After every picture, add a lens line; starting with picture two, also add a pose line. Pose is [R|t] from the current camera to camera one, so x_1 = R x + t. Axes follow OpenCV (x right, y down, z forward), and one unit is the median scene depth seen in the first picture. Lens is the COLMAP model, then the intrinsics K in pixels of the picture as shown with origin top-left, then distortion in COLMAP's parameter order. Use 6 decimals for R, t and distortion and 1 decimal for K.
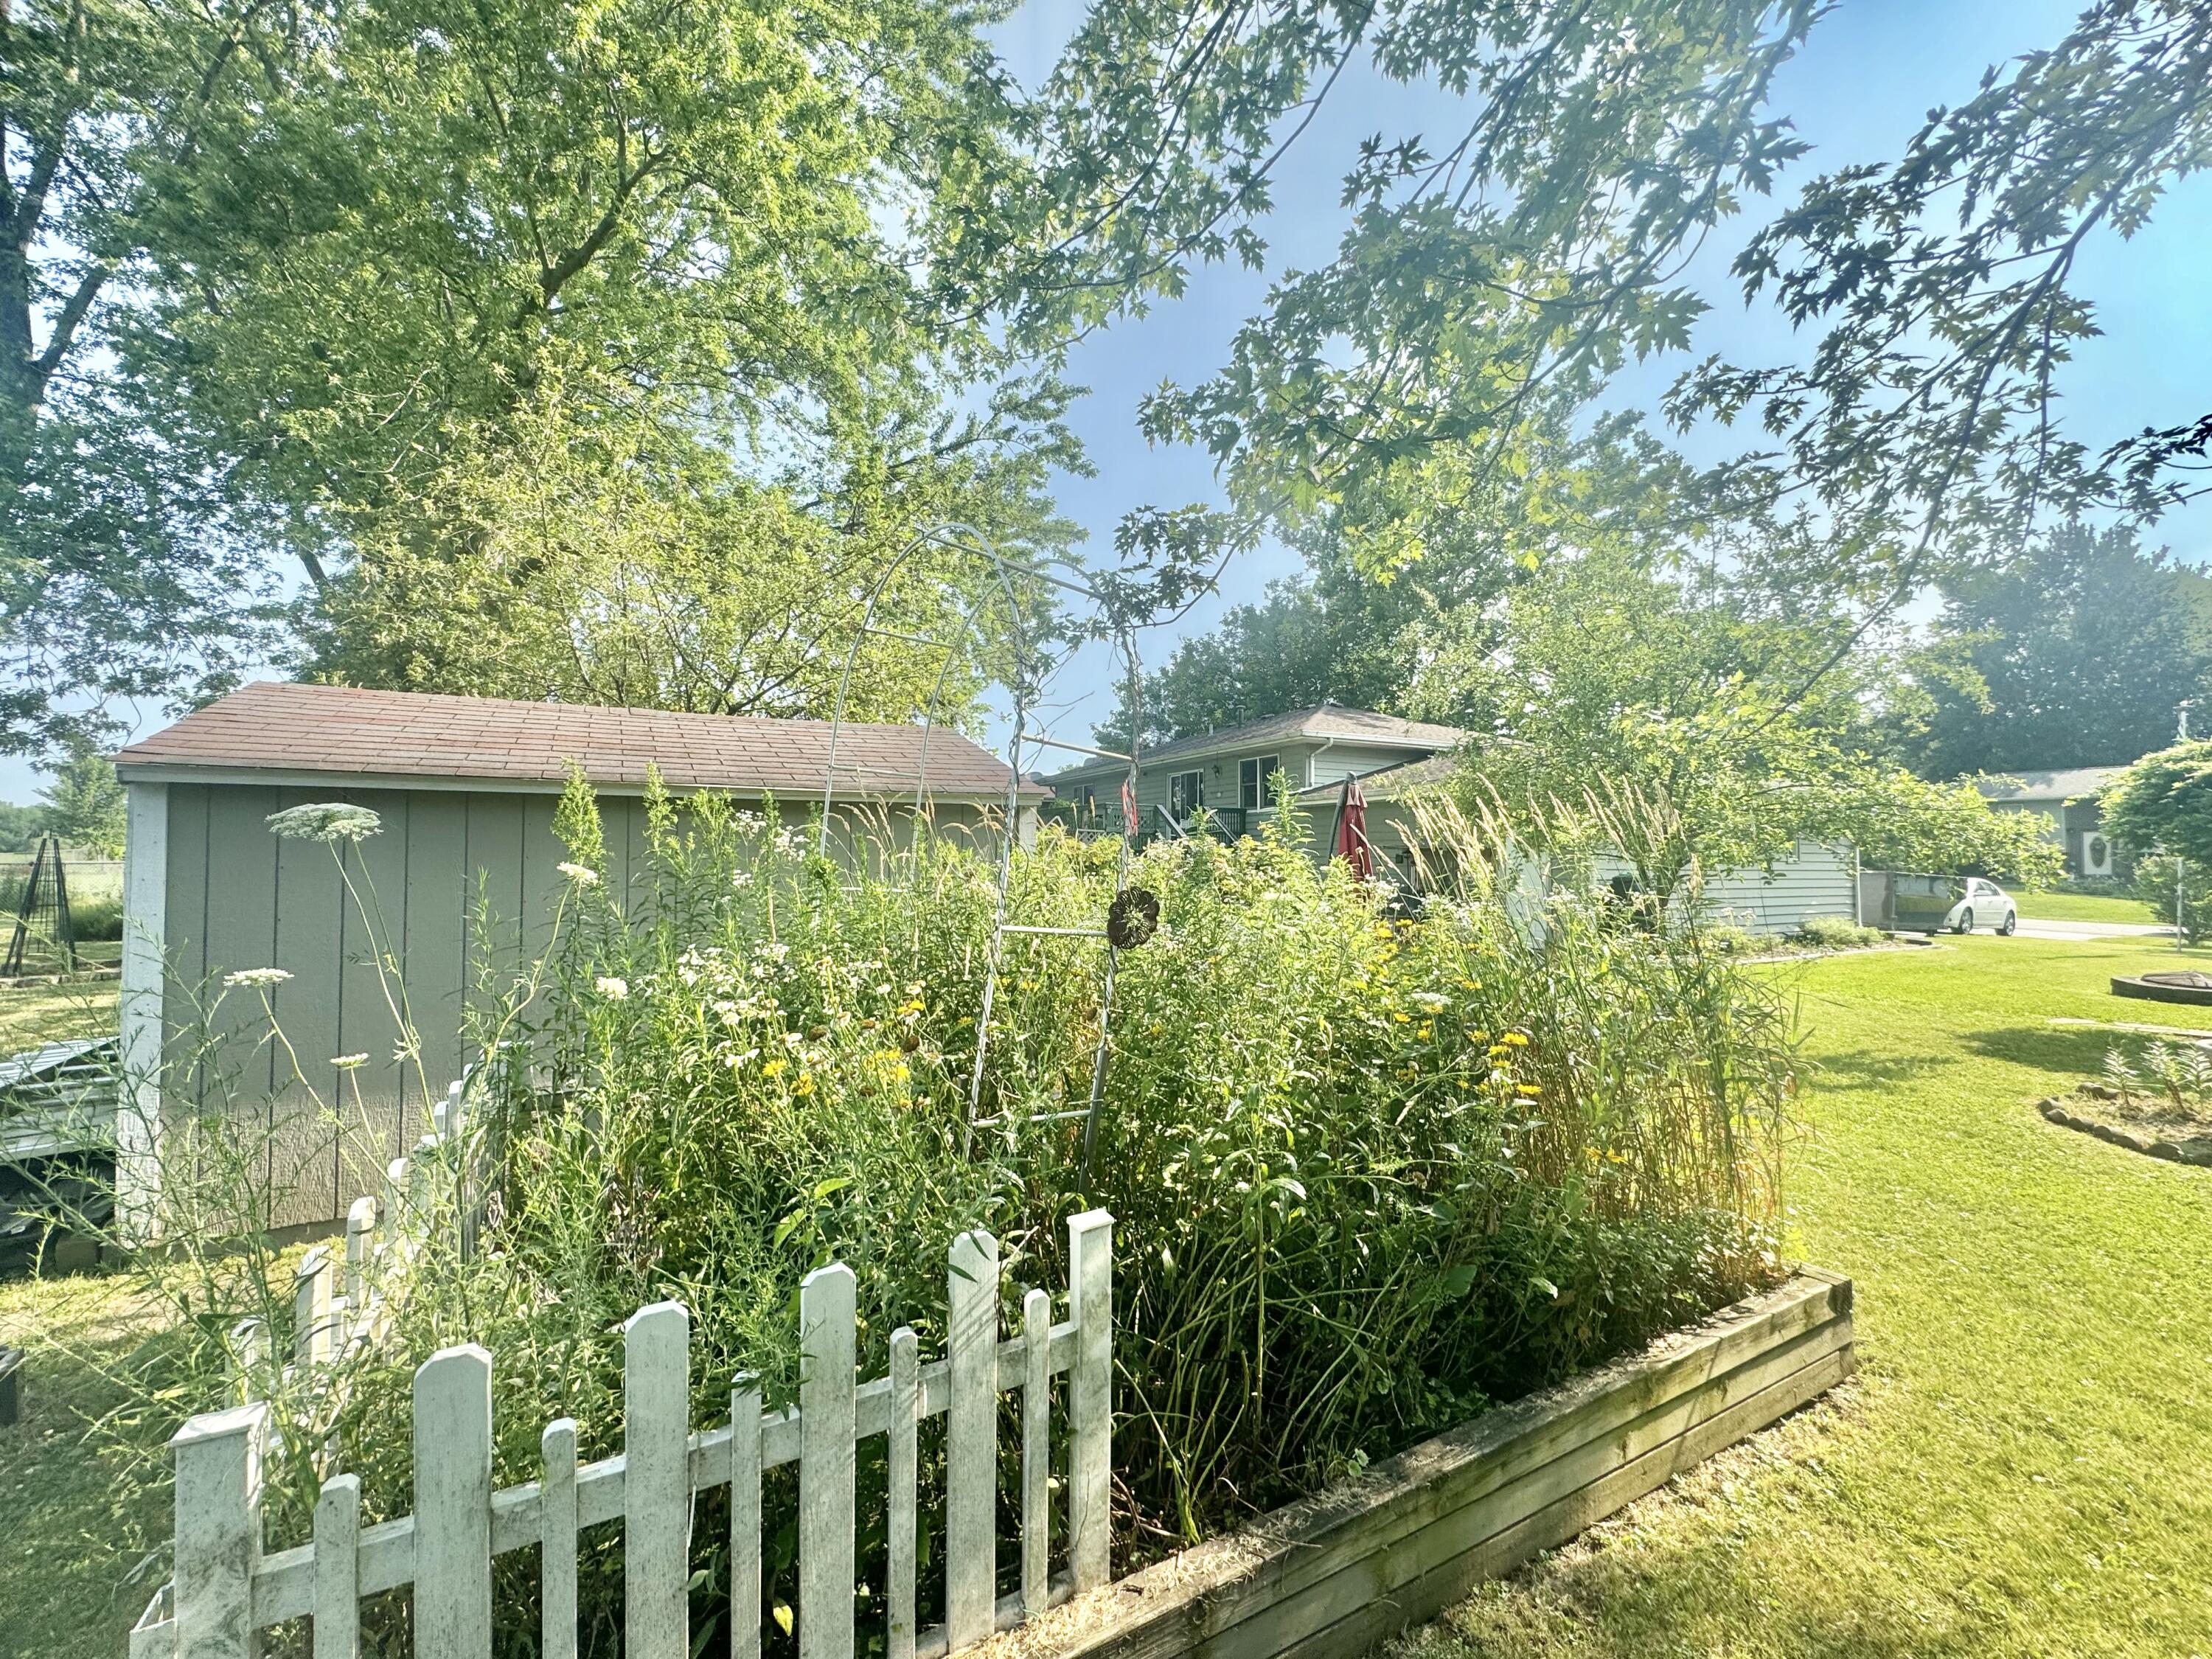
lens RADIAL K [[885.4, 0, 1109.0], [0, 885.4, 822.4], [0, 0, 1]] dist [-0.002228, 0.000549]
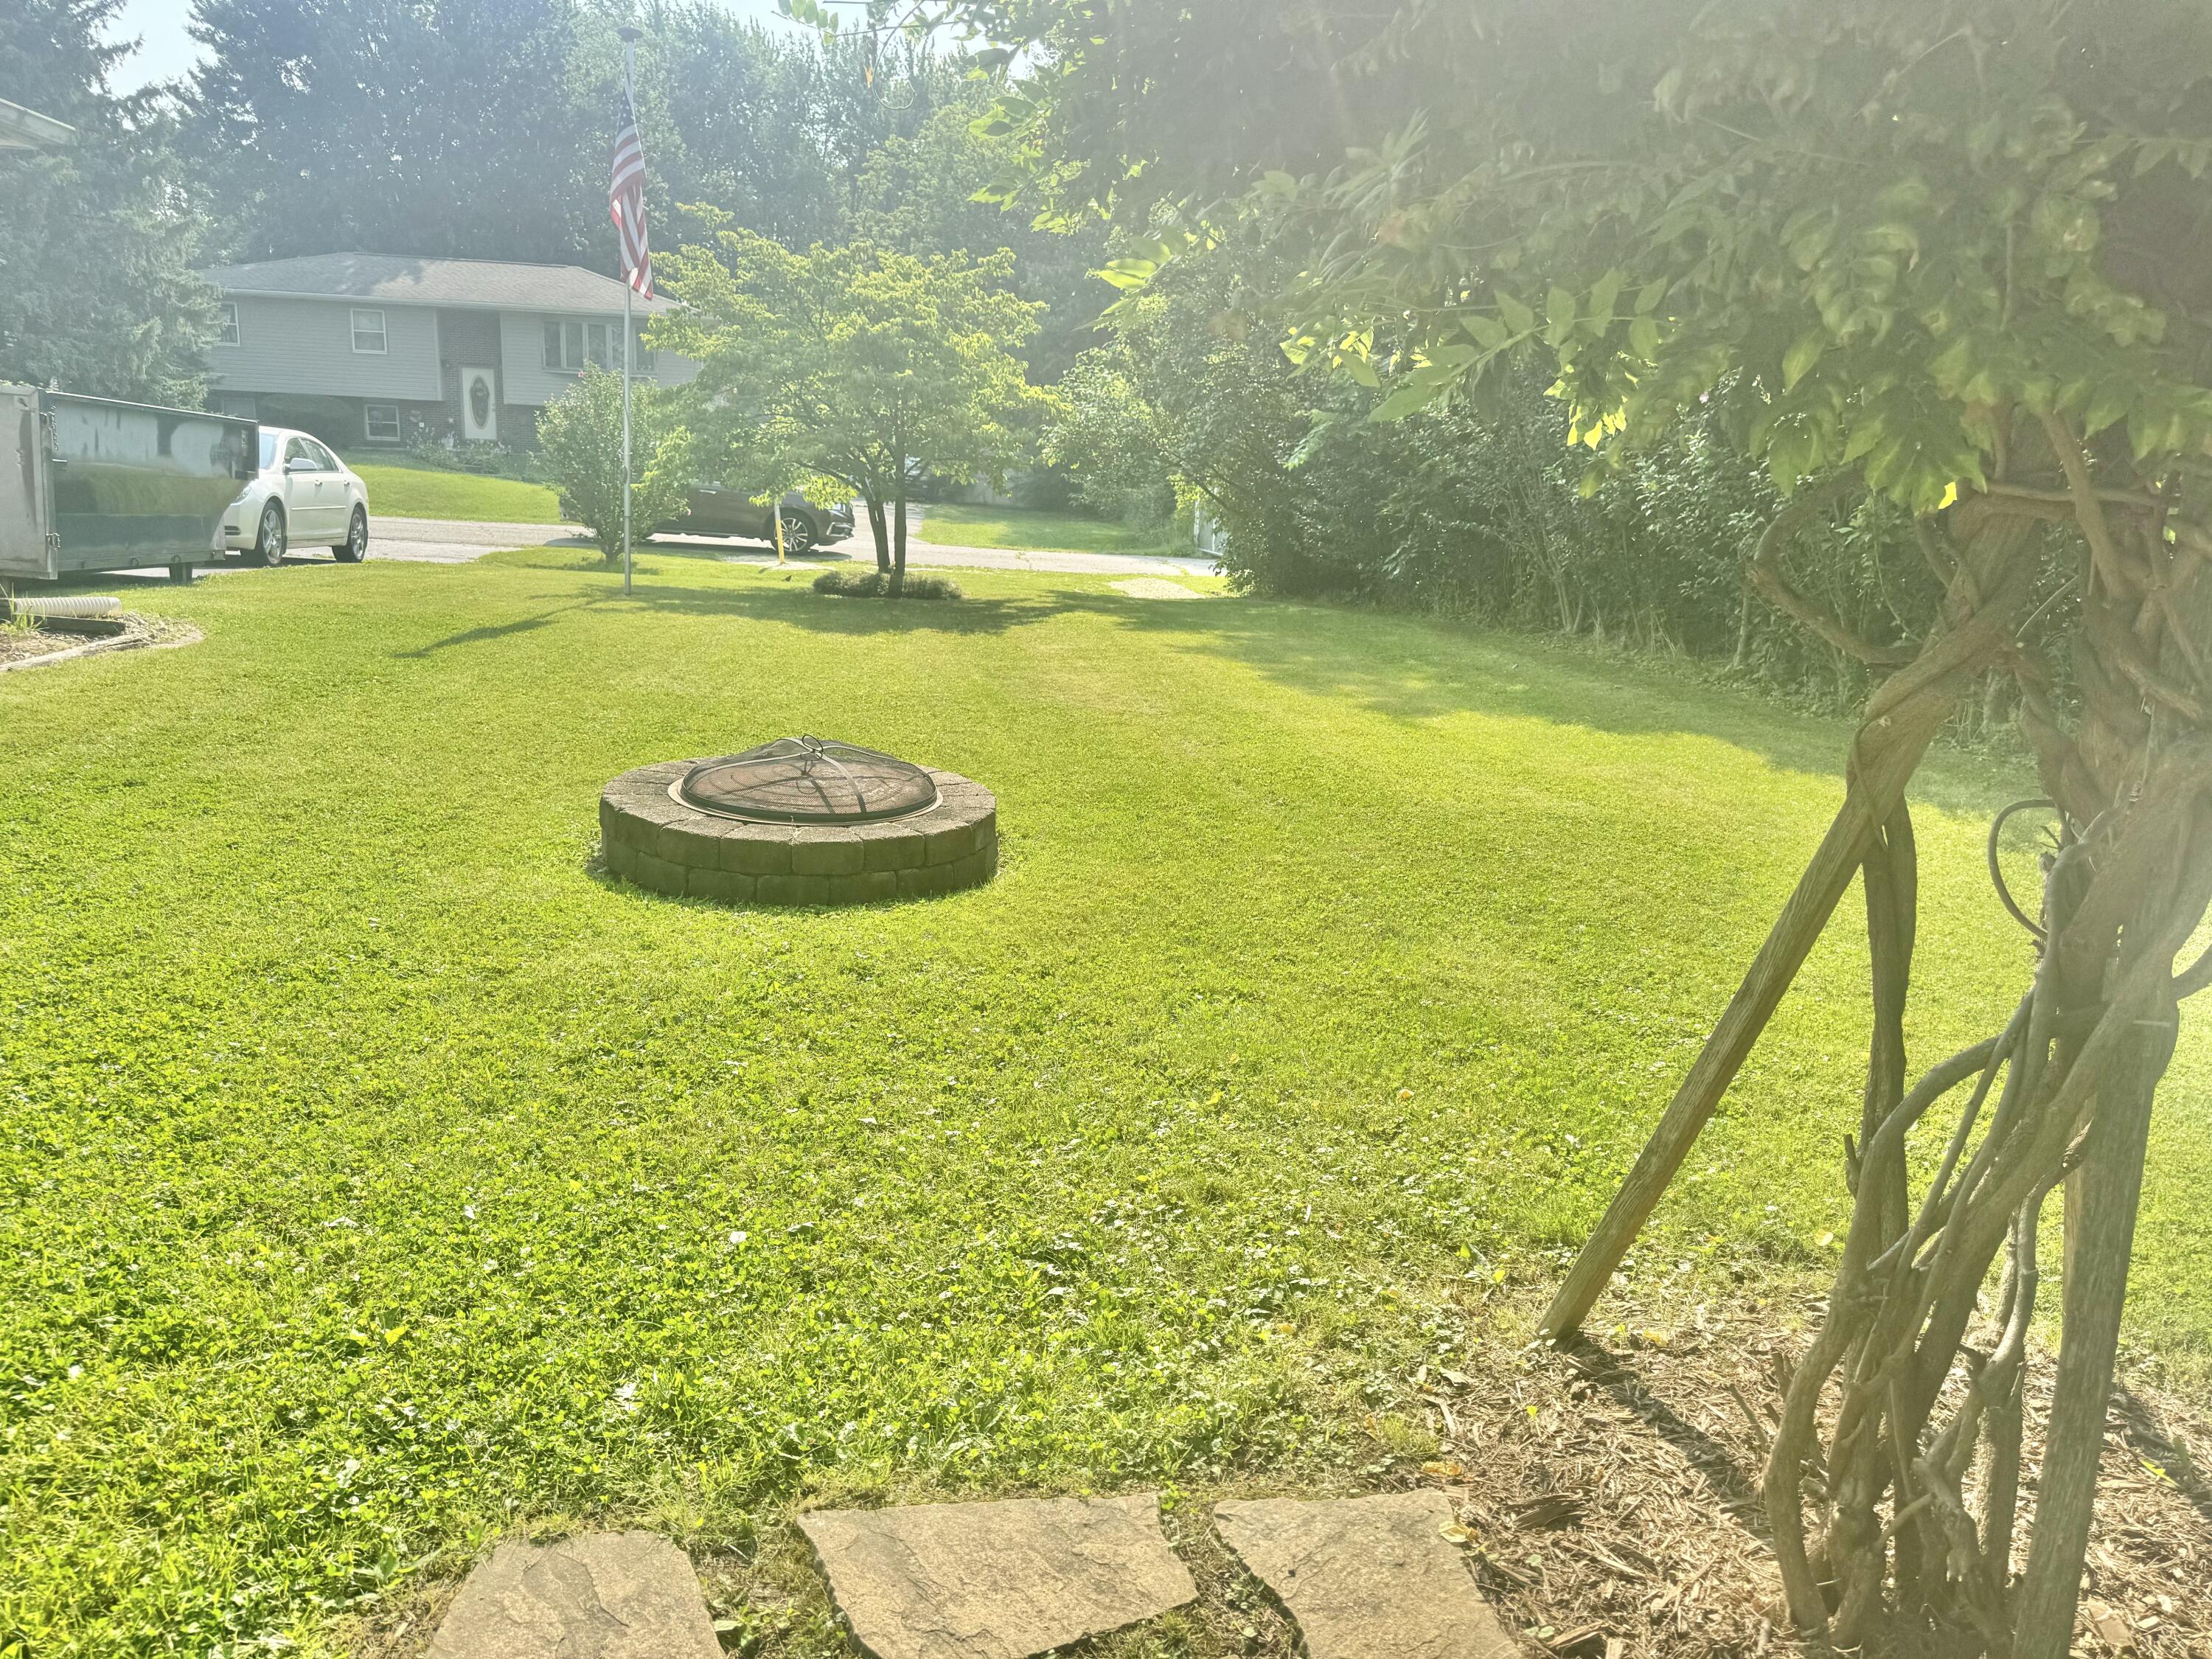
lens RADIAL K [[1545.2, 0, 1104.3], [0, 1545.2, 817.6], [0, 0, 1]] dist [0.176146, -0.357278]
pose [[0.352130, -0.207688, 0.912617, 0.358448], [-0.061829, 0.967778, 0.244097, 0.031622], [-0.933907, -0.142380, 0.327942, 0.328480]]
